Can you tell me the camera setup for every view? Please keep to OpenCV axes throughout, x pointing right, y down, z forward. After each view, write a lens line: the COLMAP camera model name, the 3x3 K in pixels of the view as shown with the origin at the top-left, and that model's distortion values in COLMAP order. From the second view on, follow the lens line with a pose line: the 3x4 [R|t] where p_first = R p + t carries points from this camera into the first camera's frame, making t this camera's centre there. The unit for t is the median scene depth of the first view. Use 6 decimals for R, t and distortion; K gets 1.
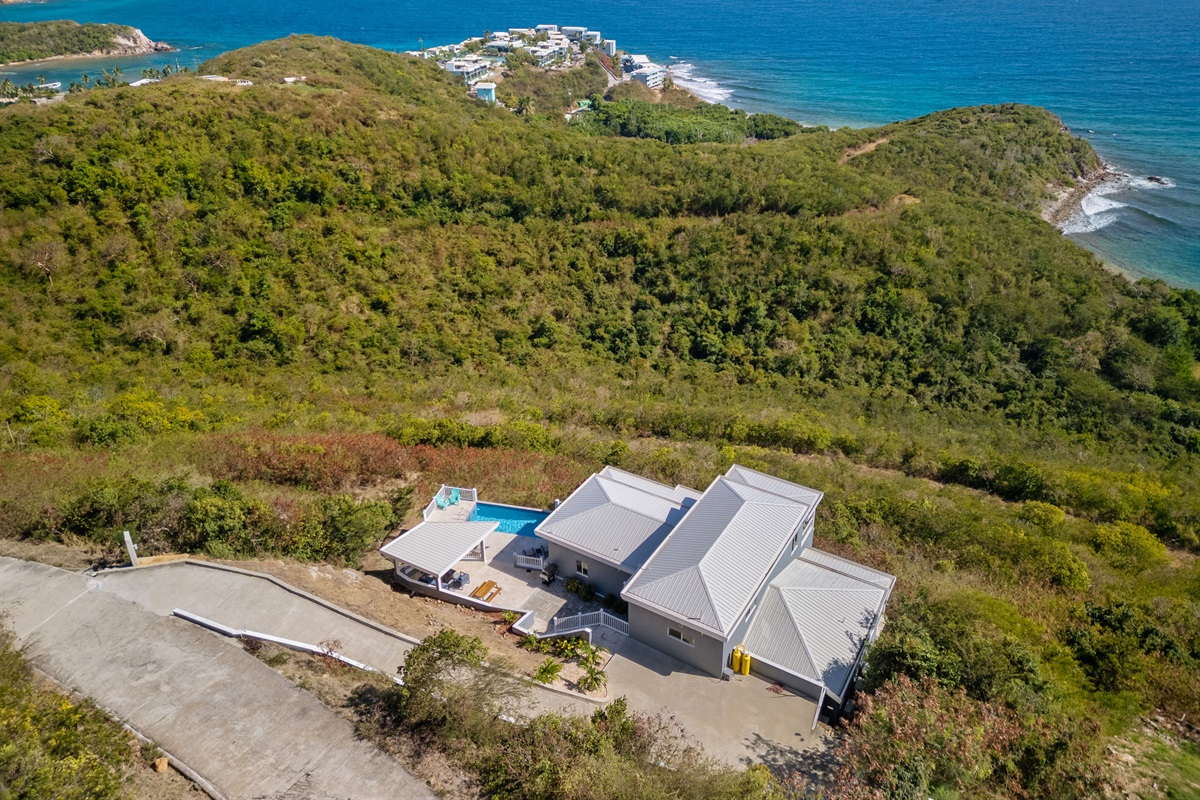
lens RADIAL K [[836.7, 0, 600.0], [0, 836.7, 400.0], [0, 0, 1]] dist [-0.003571, -0.007208]
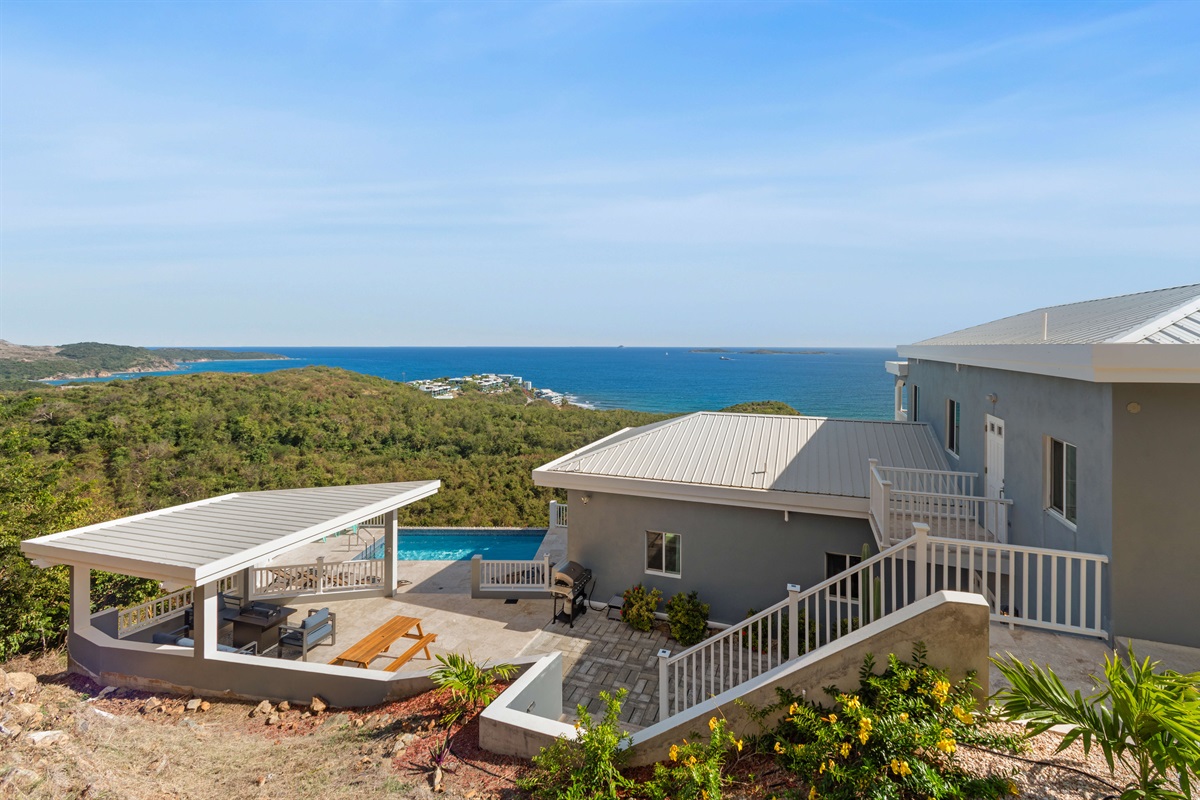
lens RADIAL K [[521.6, 0, 635.9], [0, 521.6, 354.6], [0, 0, 1]] dist [0.010917, 0.000630]
pose [[0.975574, 0.018948, 0.218851, -0.018378], [0.086593, 0.882428, -0.462409, 0.048355], [-0.201882, 0.470066, 0.859233, 0.159097]]
